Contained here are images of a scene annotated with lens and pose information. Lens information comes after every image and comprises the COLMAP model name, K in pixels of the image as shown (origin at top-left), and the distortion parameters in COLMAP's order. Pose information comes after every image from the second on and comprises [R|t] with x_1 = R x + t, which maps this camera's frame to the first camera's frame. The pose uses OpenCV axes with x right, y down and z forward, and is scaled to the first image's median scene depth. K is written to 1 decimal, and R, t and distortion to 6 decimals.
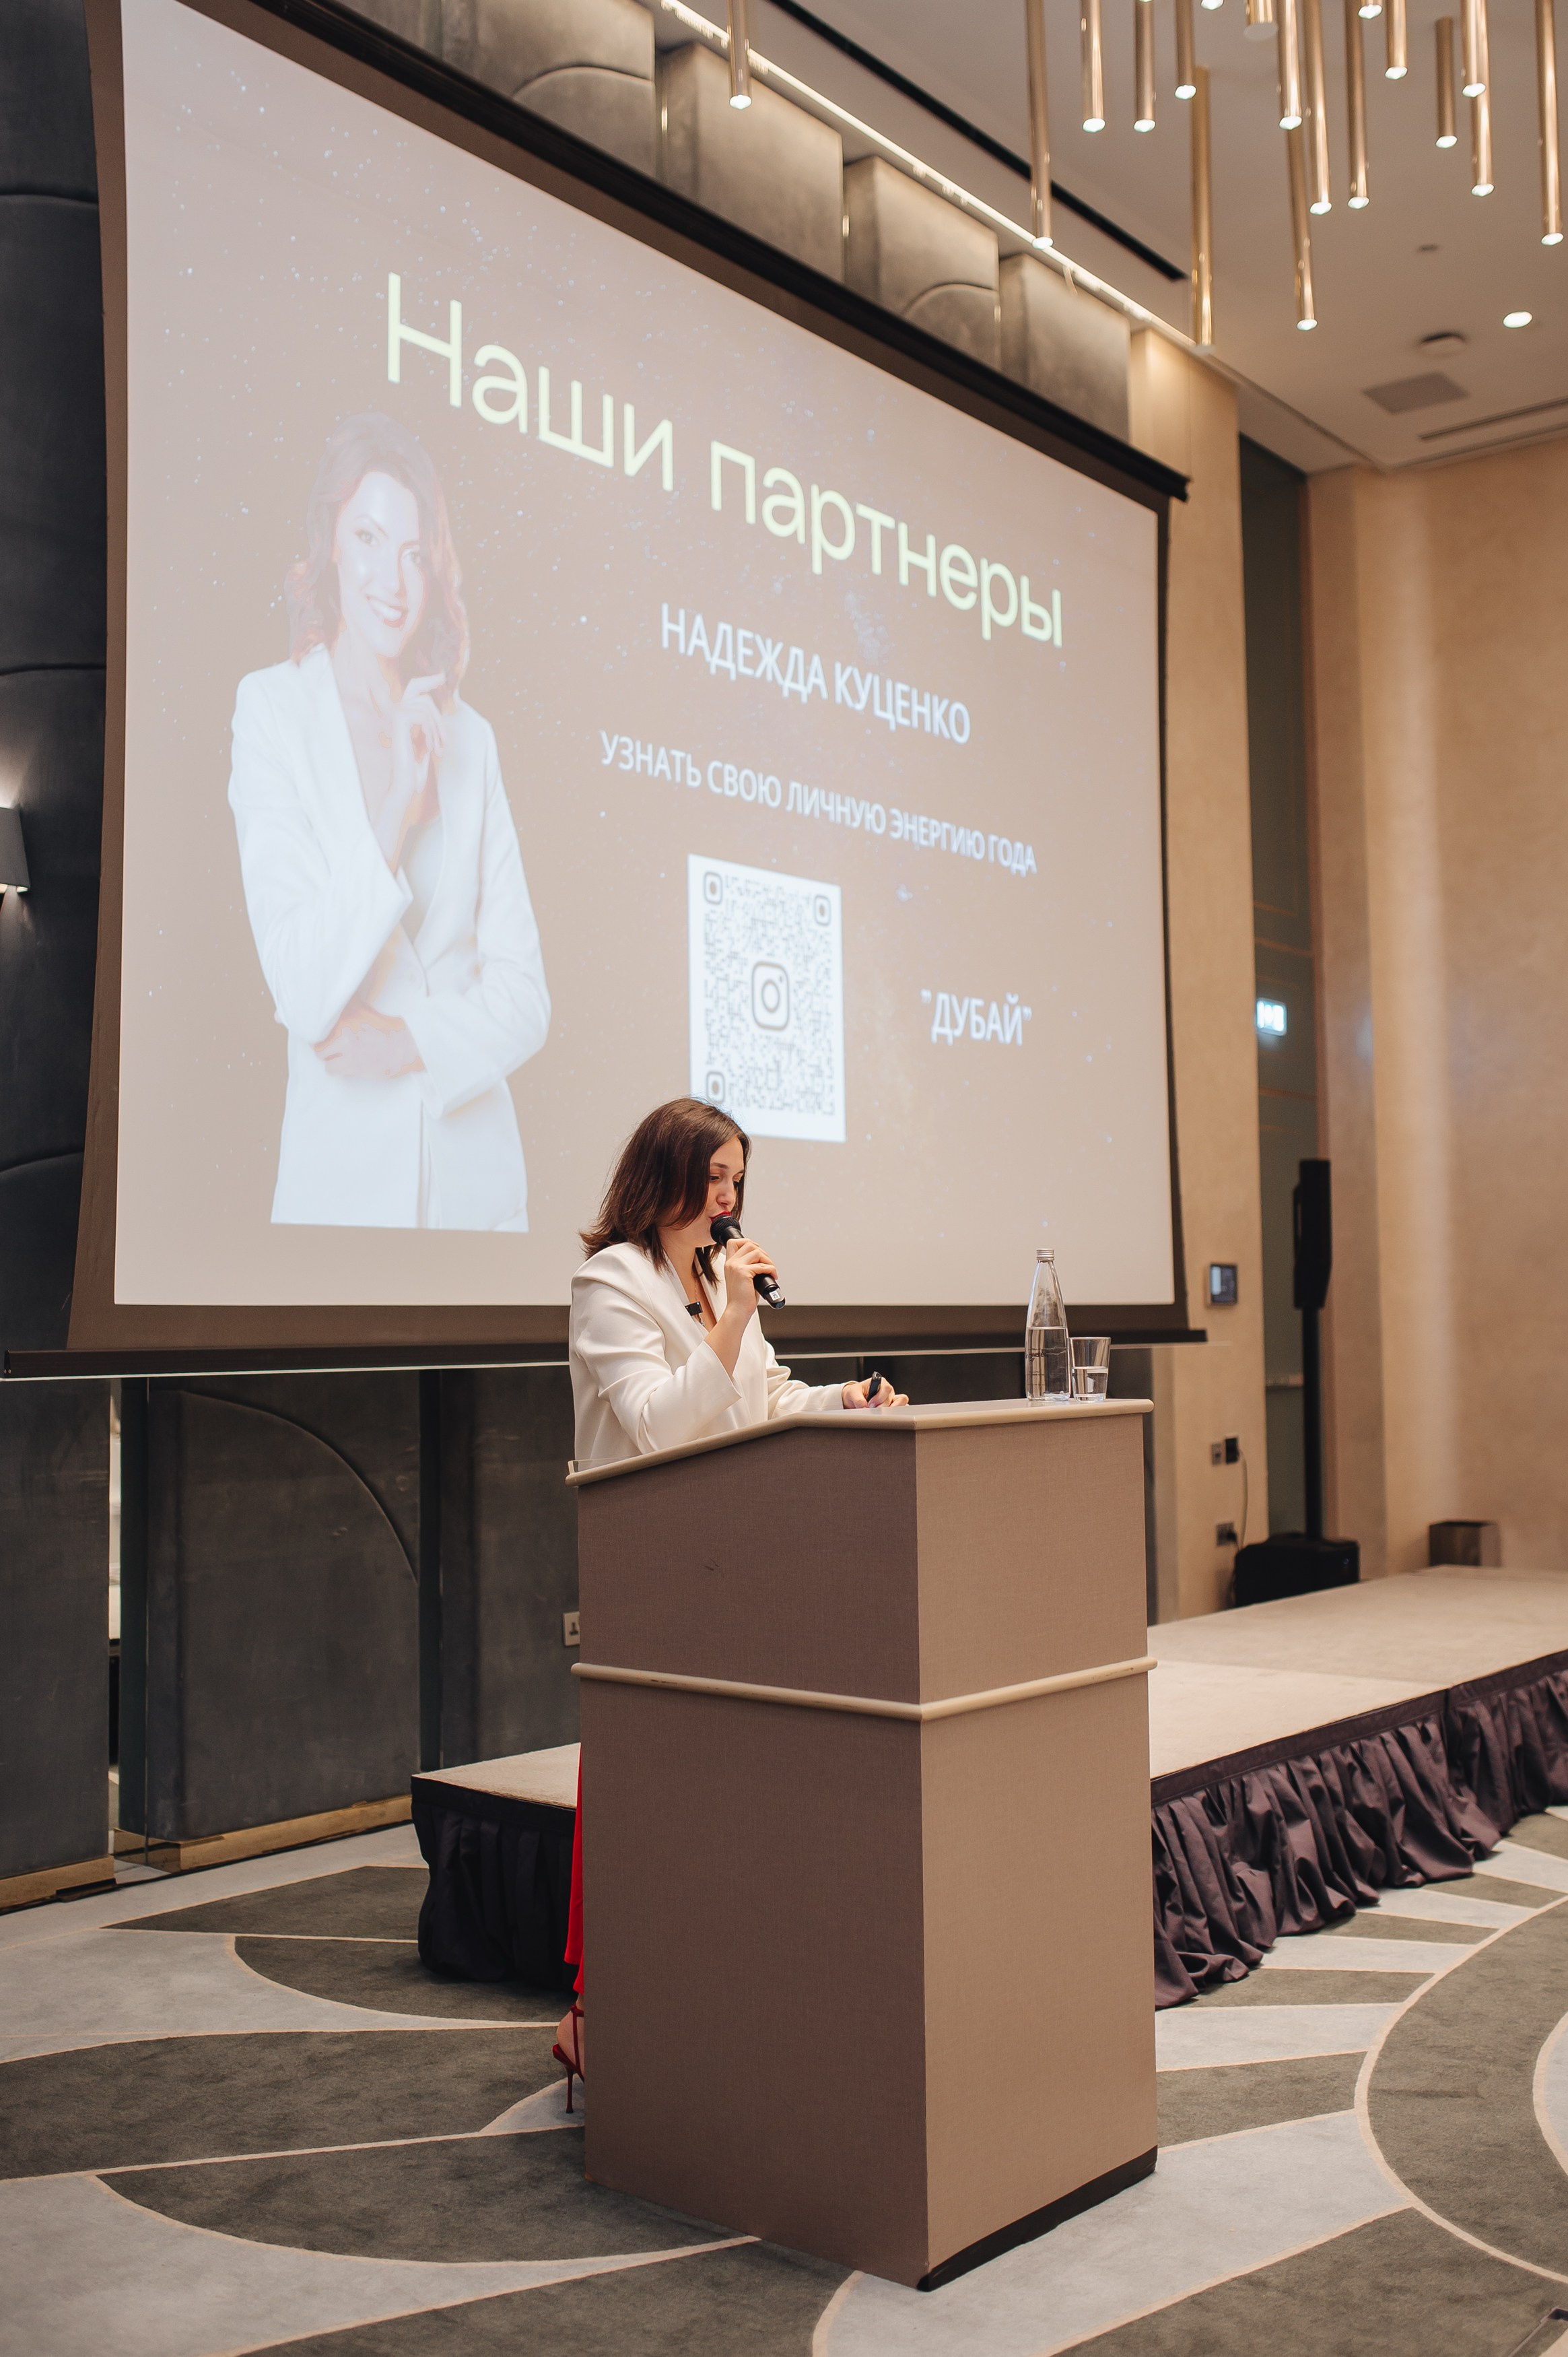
lens RADIAL K [[2419.2, 0, 765.6], [0, 2419.2, 1182.1], [0, 0, 1]] dist [0.005039, 0.000000]
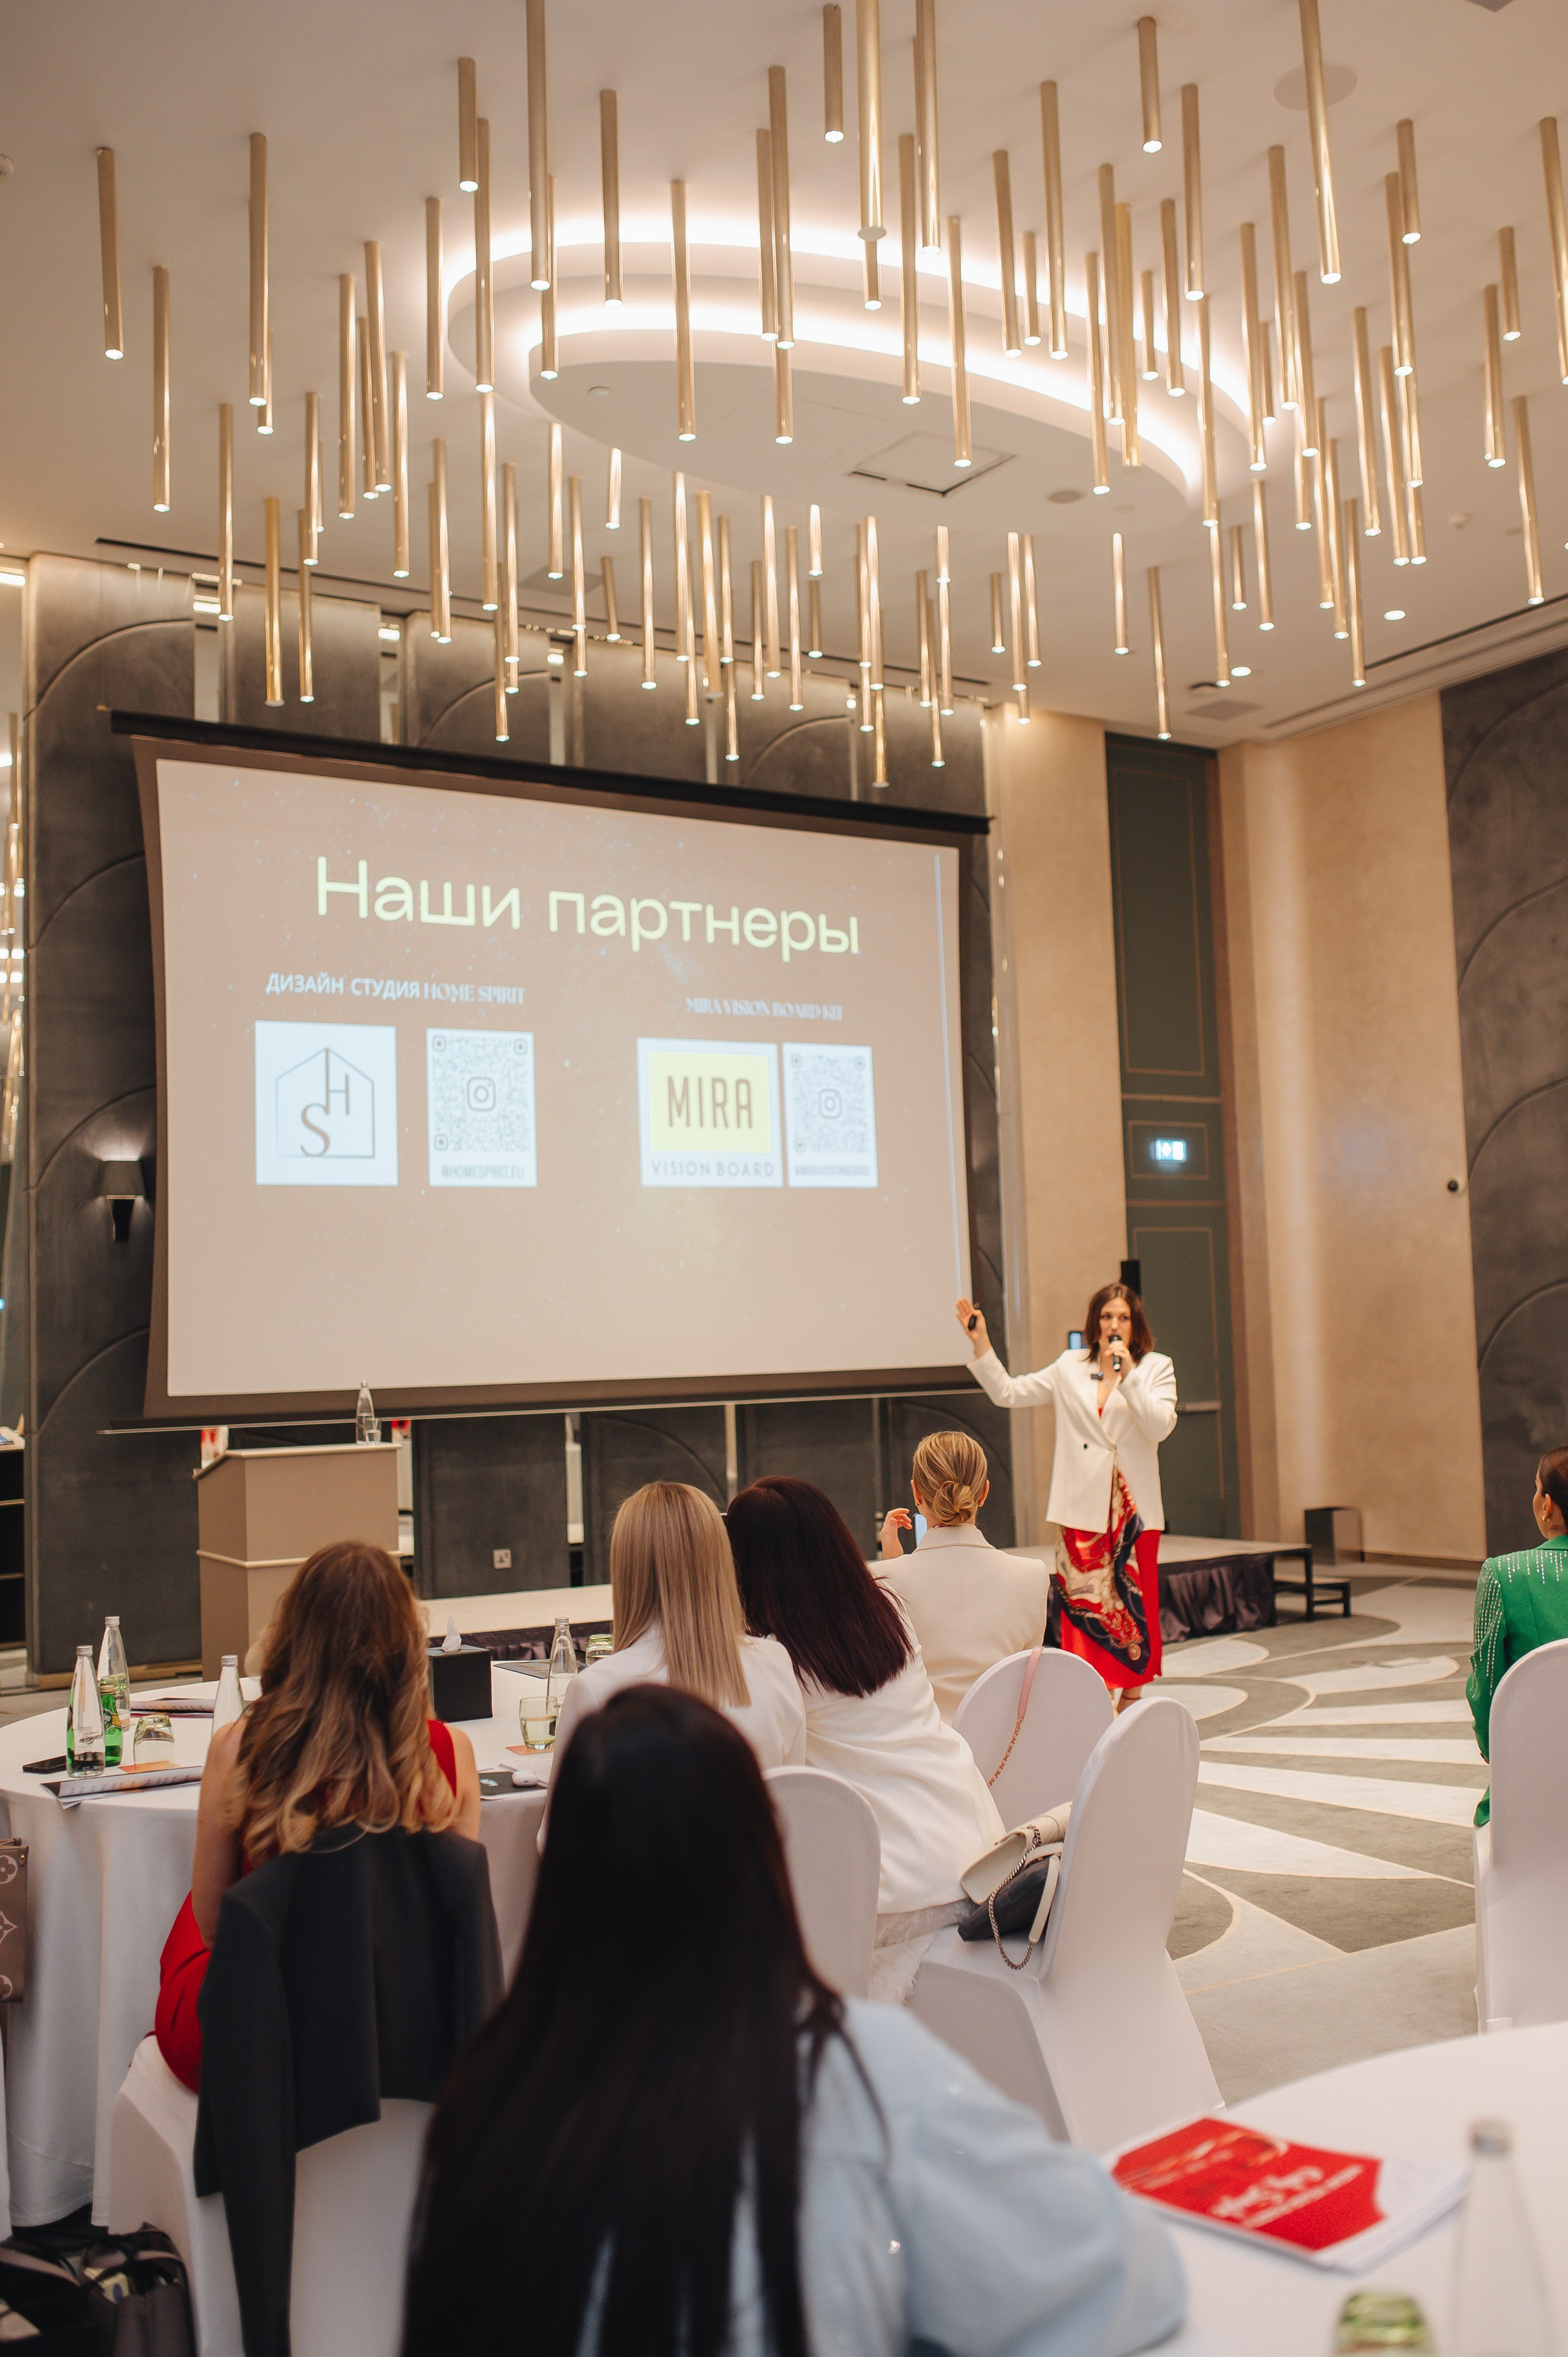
lens RADIAL K [[2419.2, 0, 791.2], [0, 2419.2, 1157.3], [0, 0, 1]] dist [0.005039, 0.000000]
pose [[0.939034, -0.044622, -0.340918, 0.709693], [0.040556, 0.998996, -0.019046, -0.068177], [0.341425, 0.004059, 0.939900, -0.581189]]
